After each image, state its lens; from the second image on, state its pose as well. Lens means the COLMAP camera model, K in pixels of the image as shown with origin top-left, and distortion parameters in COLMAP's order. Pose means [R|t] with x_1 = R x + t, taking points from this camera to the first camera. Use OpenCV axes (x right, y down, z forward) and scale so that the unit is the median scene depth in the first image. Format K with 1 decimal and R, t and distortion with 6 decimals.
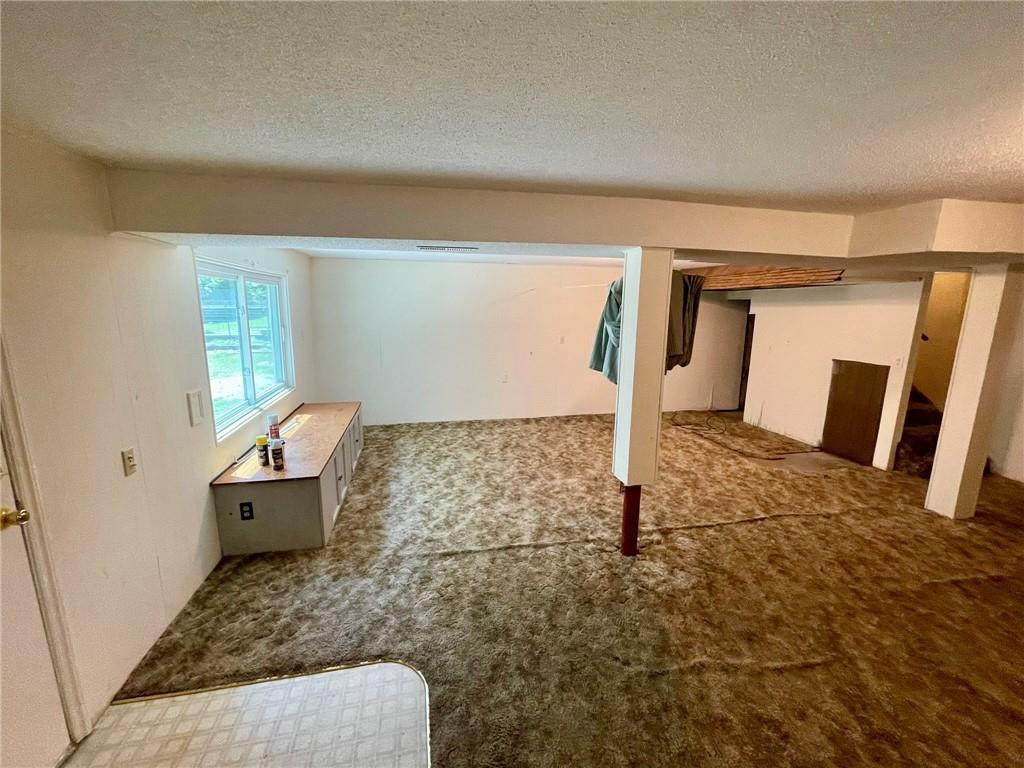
lens RADIAL K [[430.0, 0, 508.0], [0, 430.0, 388.6], [0, 0, 1]] dist [0.000047, 0.000112]
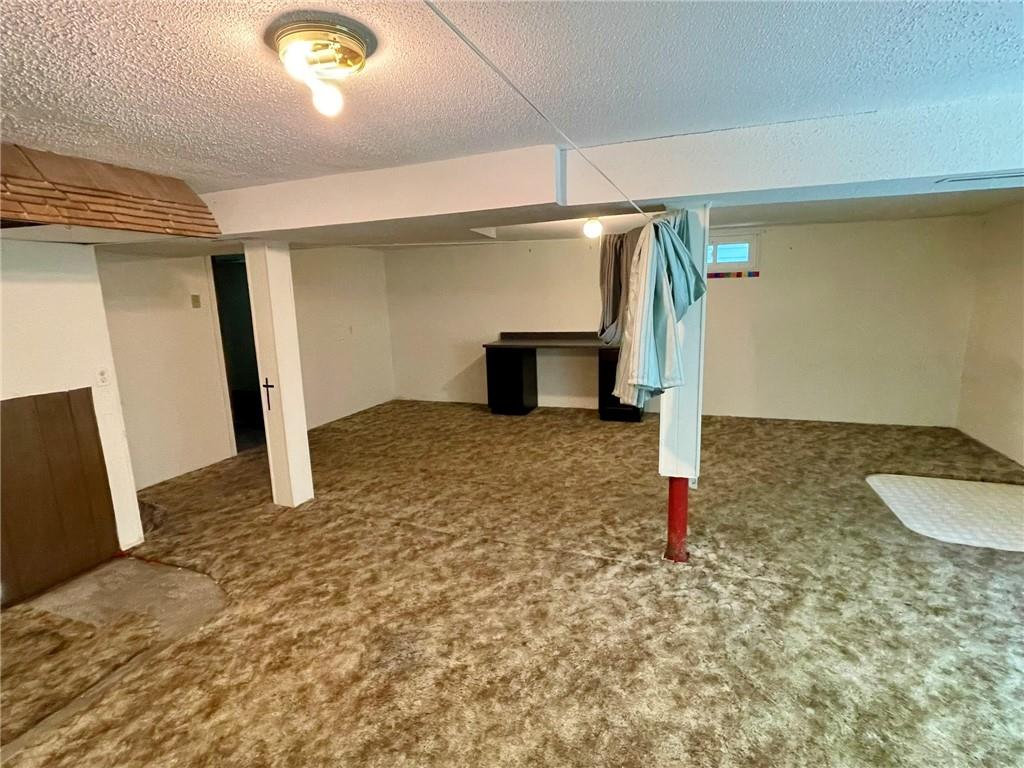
lens RADIAL K [[515.0, 0, 507.1], [0, 515.0, 387.8], [0, 0, 1]] dist [-0.001691, -0.000018]
pose [[-0.845551, -0.080594, 0.527777, 0.039336], [0.122212, 0.933076, 0.338281, -0.262979], [-0.519719, 0.350534, -0.779114, 1.489881]]
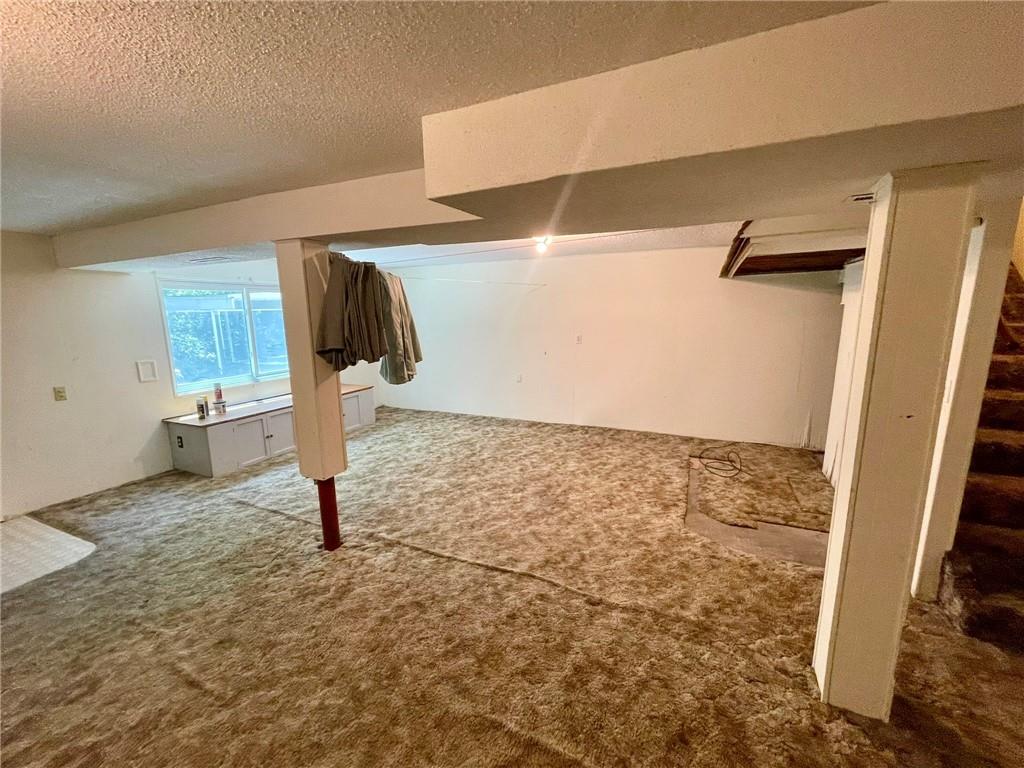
lens RADIAL K [[430.0, 0, 508.0], [0, 430.0, 388.6], [0, 0, 1]] dist [0.000047, 0.000112]
pose [[0.801592, 0.087219, -0.591475, 0.930352], [-0.089860, 0.995640, 0.025035, -0.036892], [0.591080, 0.033082, 0.805935, 0.341118]]
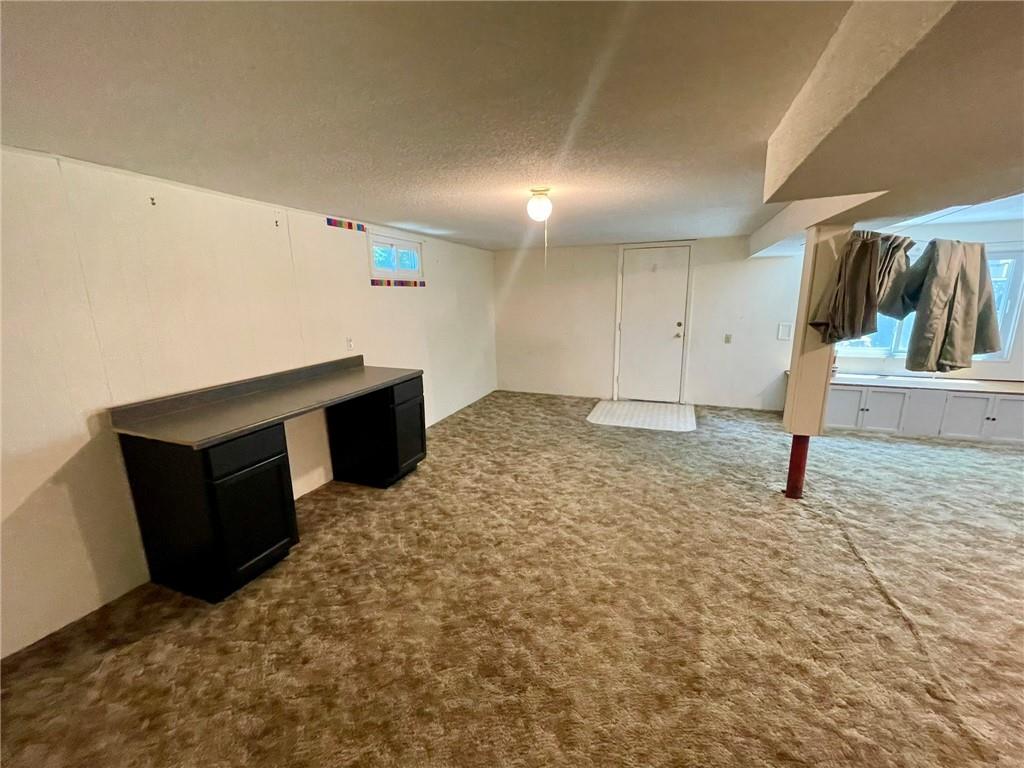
lens RADIAL K [[430.0, 0, 508.0], [0, 430.0, 388.6], [0, 0, 1]] dist [0.000047, 0.000112]
pose [[-0.549155, 0.184084, -0.815195, 1.249377], [-0.145506, 0.939480, 0.310169, -0.103806], [0.822957, 0.288946, -0.489135, 0.683685]]
